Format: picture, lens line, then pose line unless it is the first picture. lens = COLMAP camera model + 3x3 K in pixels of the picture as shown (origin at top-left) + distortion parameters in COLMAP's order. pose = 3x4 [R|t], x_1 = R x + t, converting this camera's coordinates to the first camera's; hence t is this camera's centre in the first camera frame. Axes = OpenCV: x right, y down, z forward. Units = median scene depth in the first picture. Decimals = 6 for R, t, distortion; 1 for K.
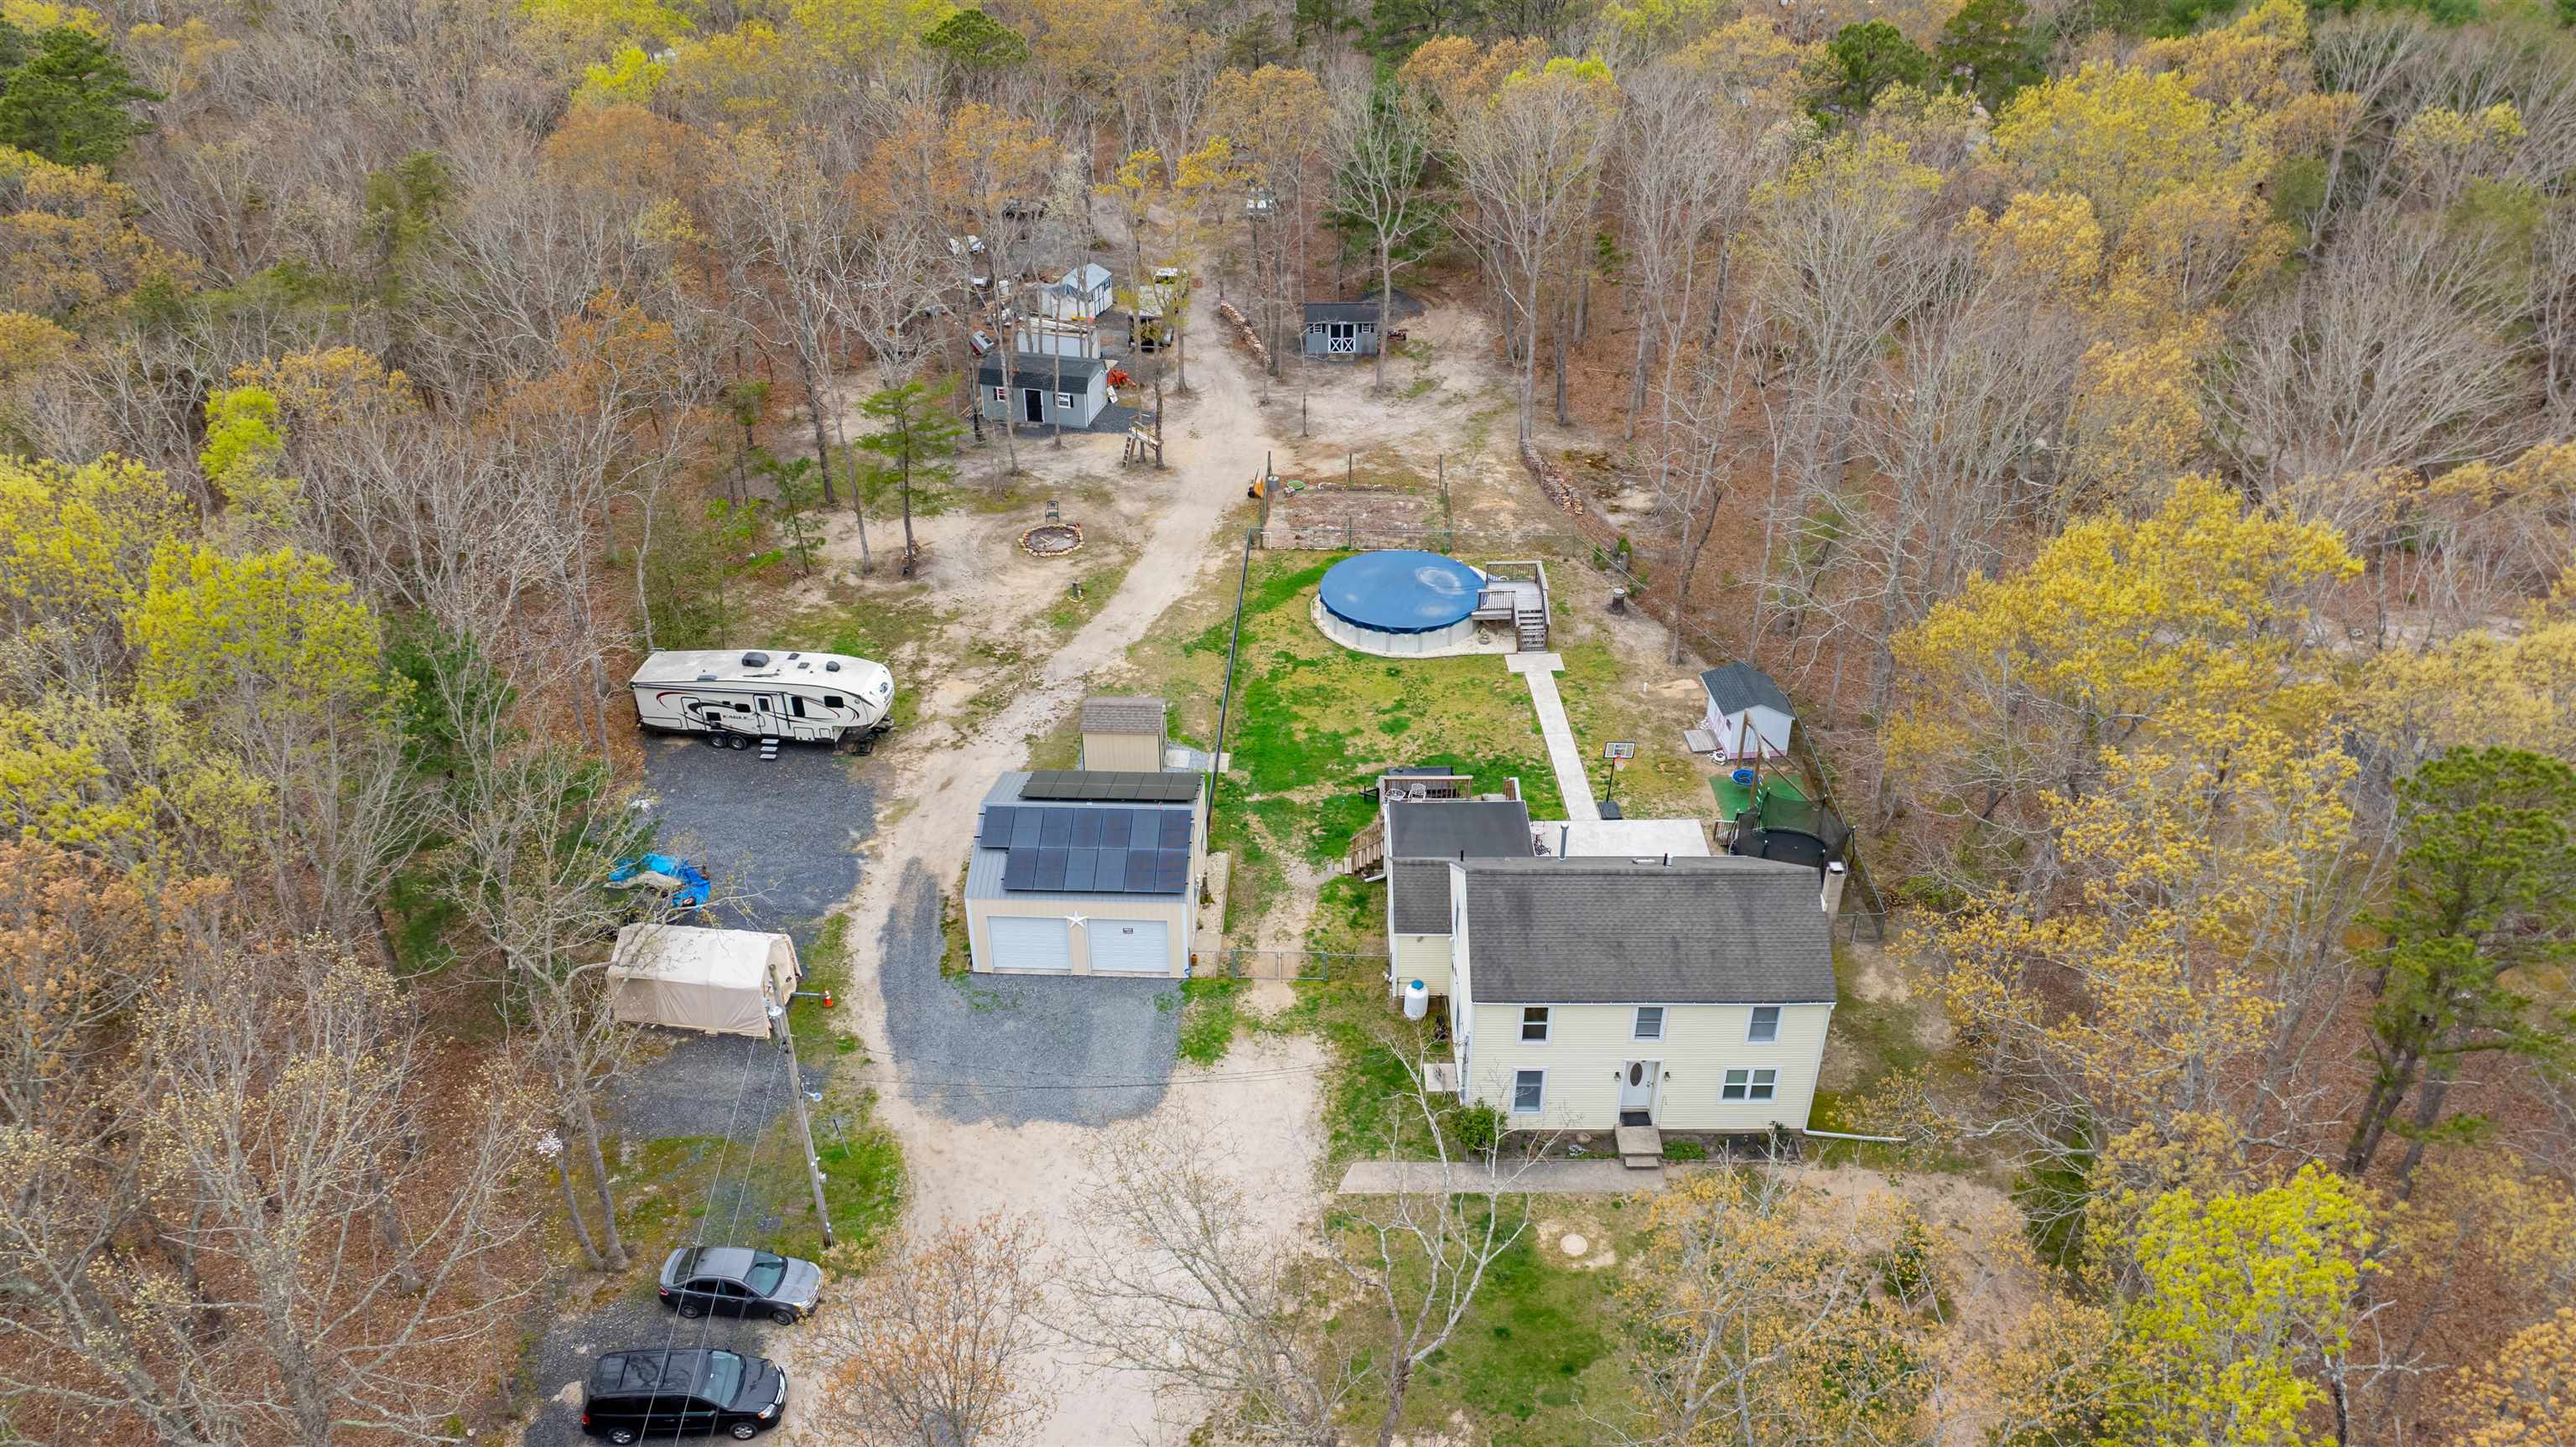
lens RADIAL K [[1858.7, 0, 1290.2], [0, 1858.7, 727.6], [0, 0, 1]] dist [-0.013732, 0.004178]
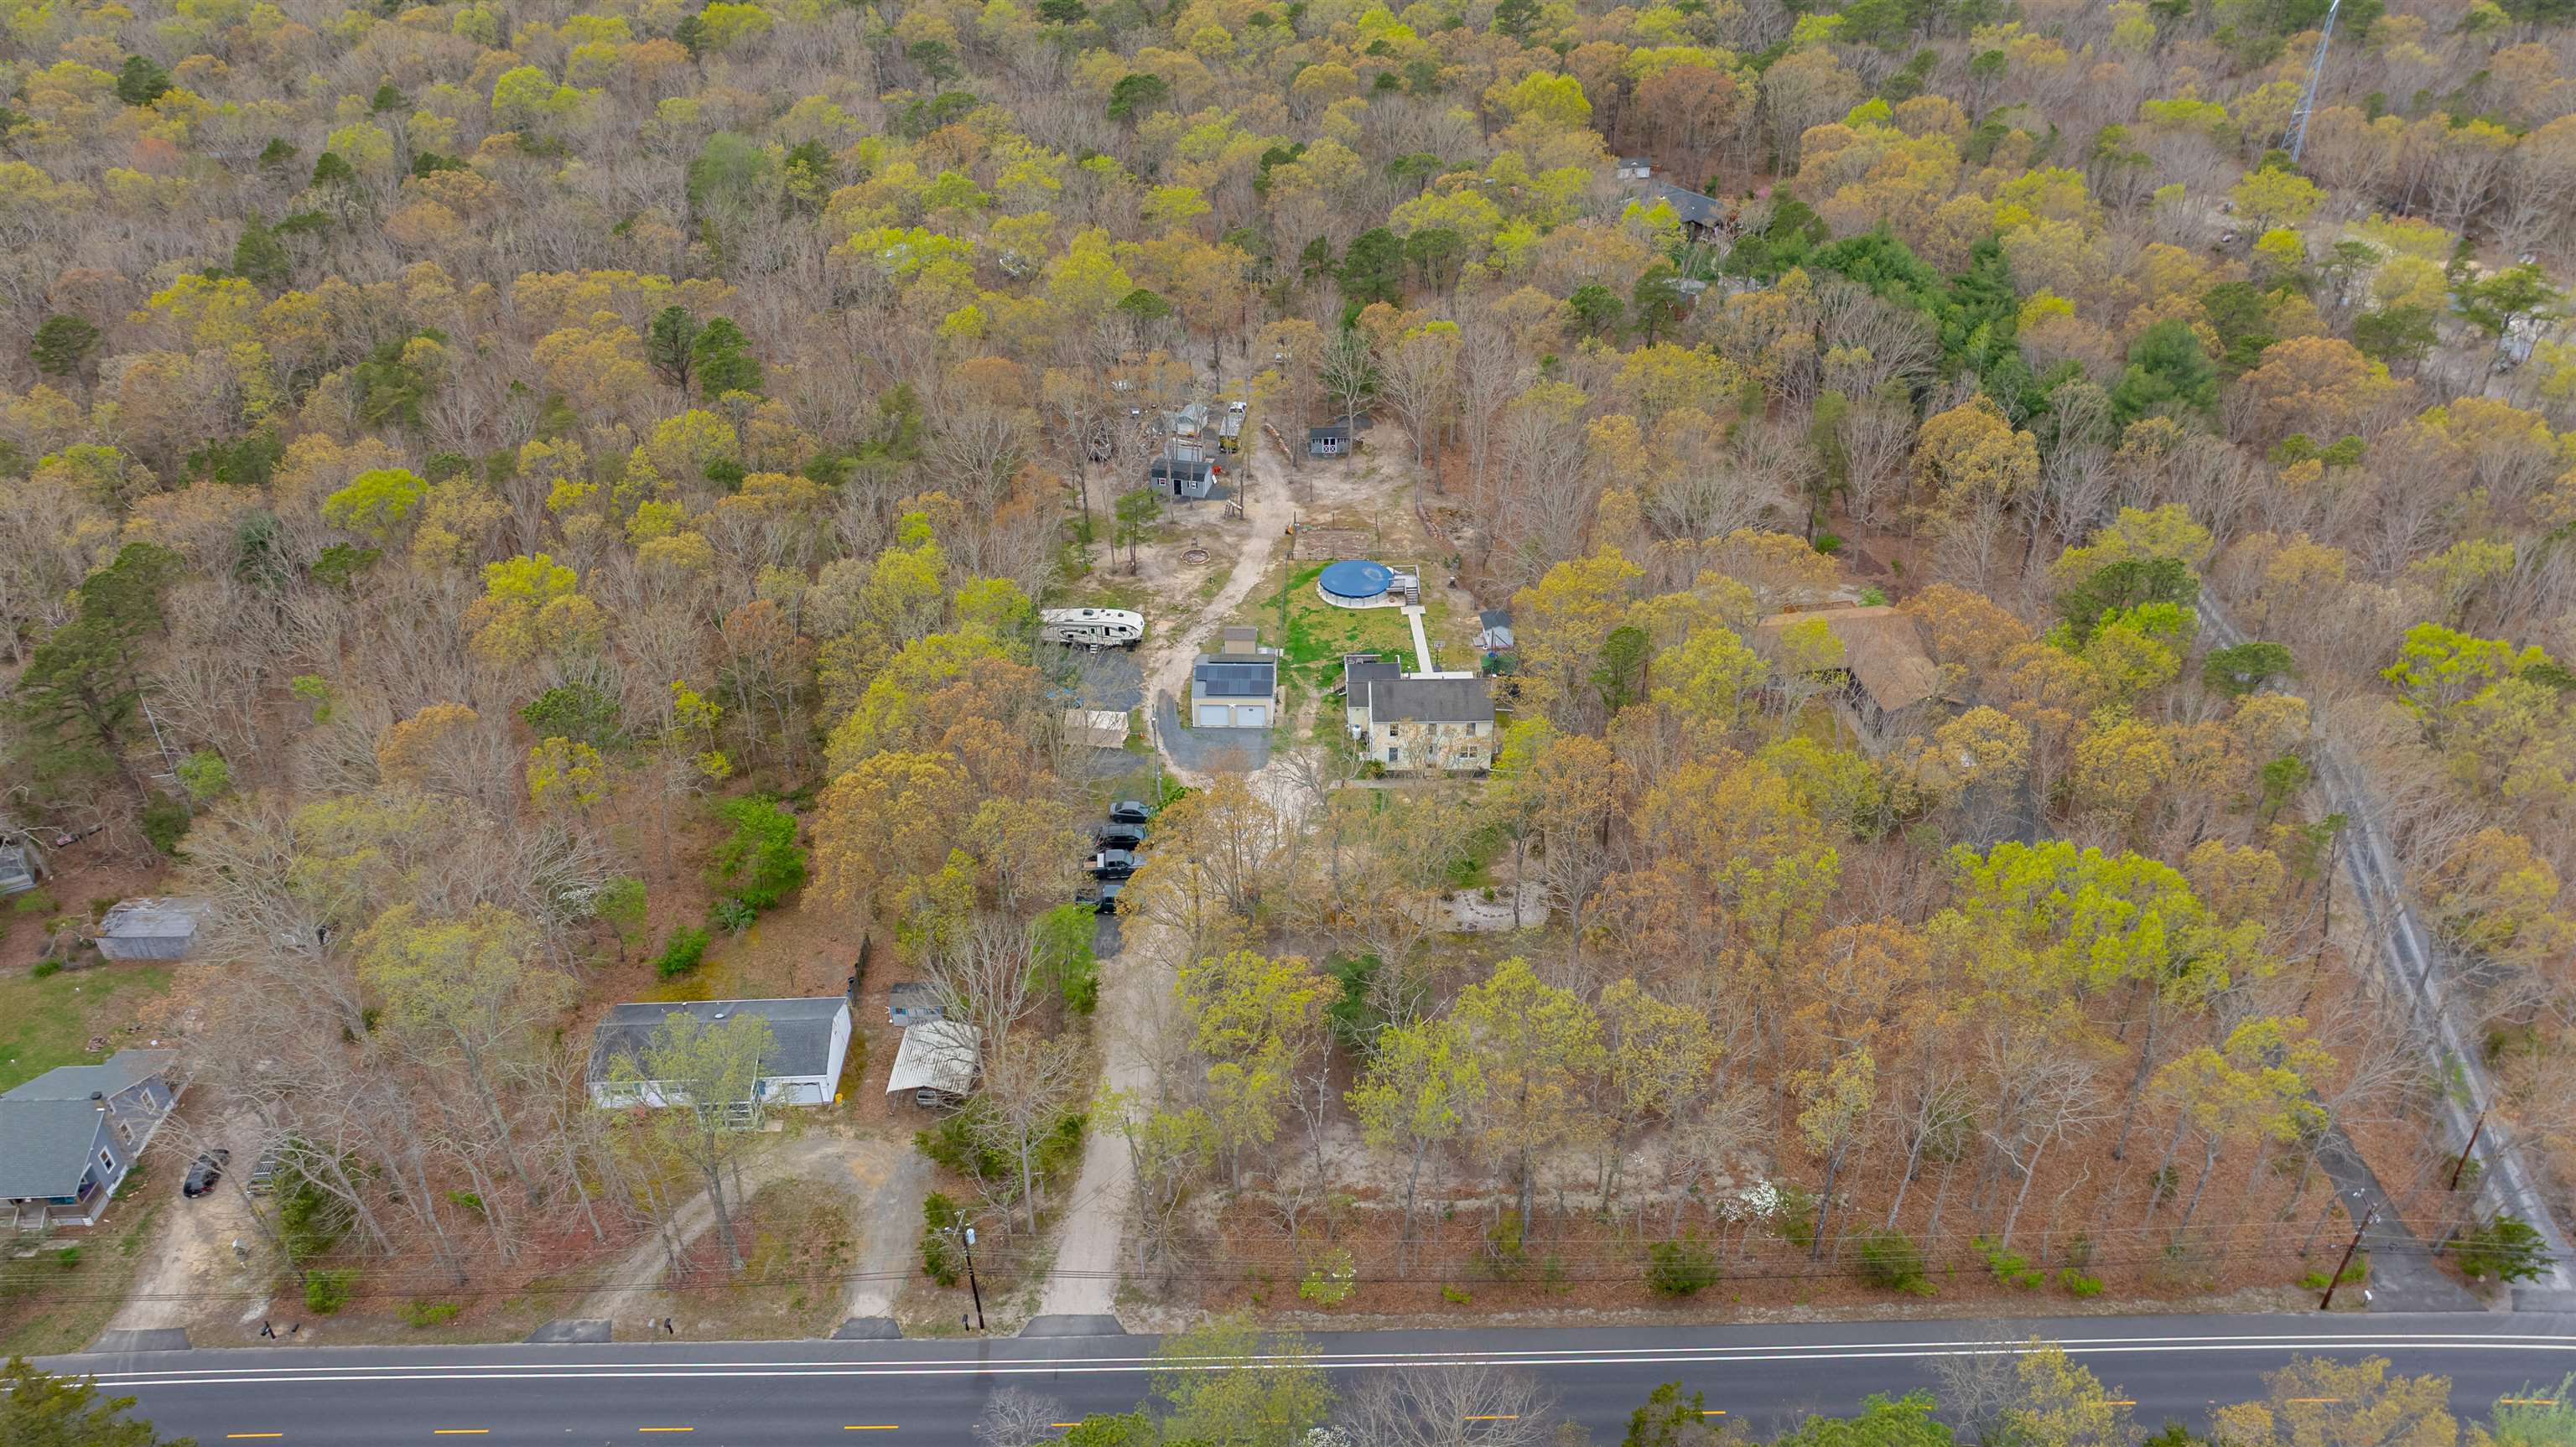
lens RADIAL K [[1858.7, 0, 1278.4], [0, 1858.7, 700.7], [0, 0, 1]] dist [-0.013732, 0.004178]
pose [[0.999923, -0.011006, -0.005698, -0.026293], [0.011053, 0.999904, 0.008403, 0.061348], [0.005605, -0.008465, 0.999948, -1.430345]]
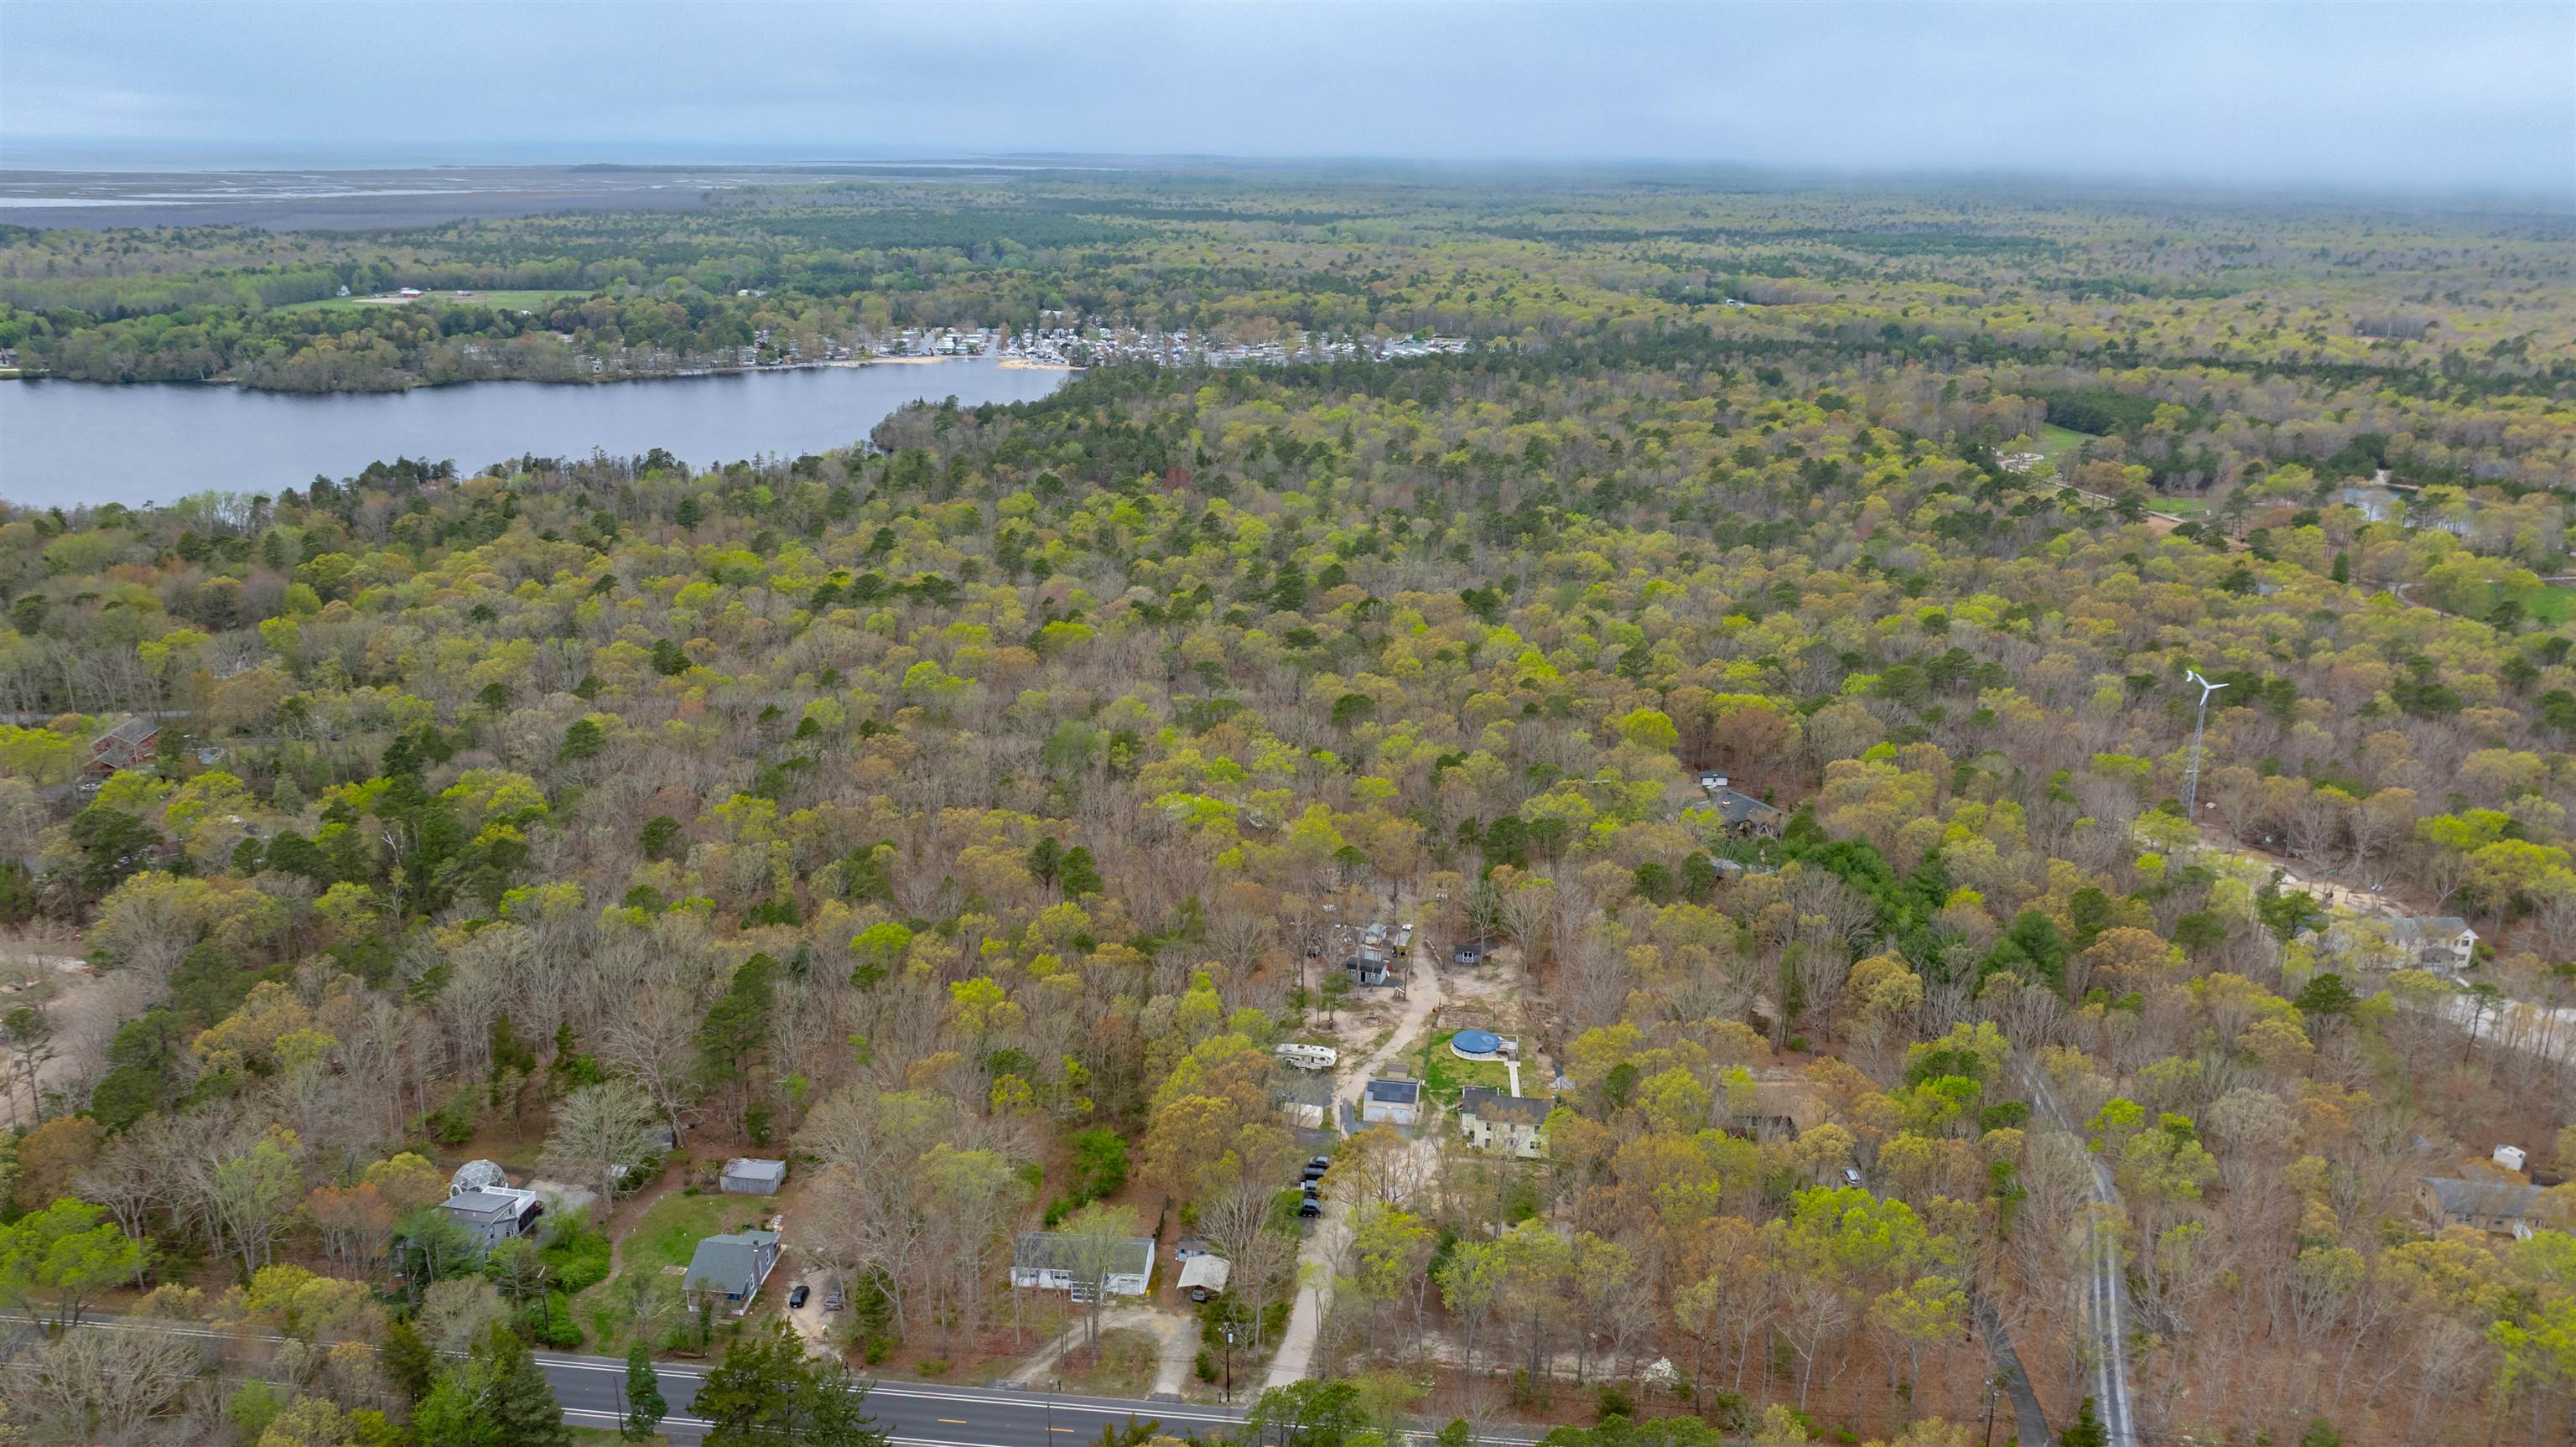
lens RADIAL K [[1858.7, 0, 1274.4], [0, 1858.7, 724.6], [0, 0, 1]] dist [-0.013732, 0.004178]
pose [[0.993067, 0.046388, -0.108007, 0.037127], [-0.073472, 0.962191, -0.262279, 0.329919], [0.091757, 0.268396, 0.958929, -2.825660]]
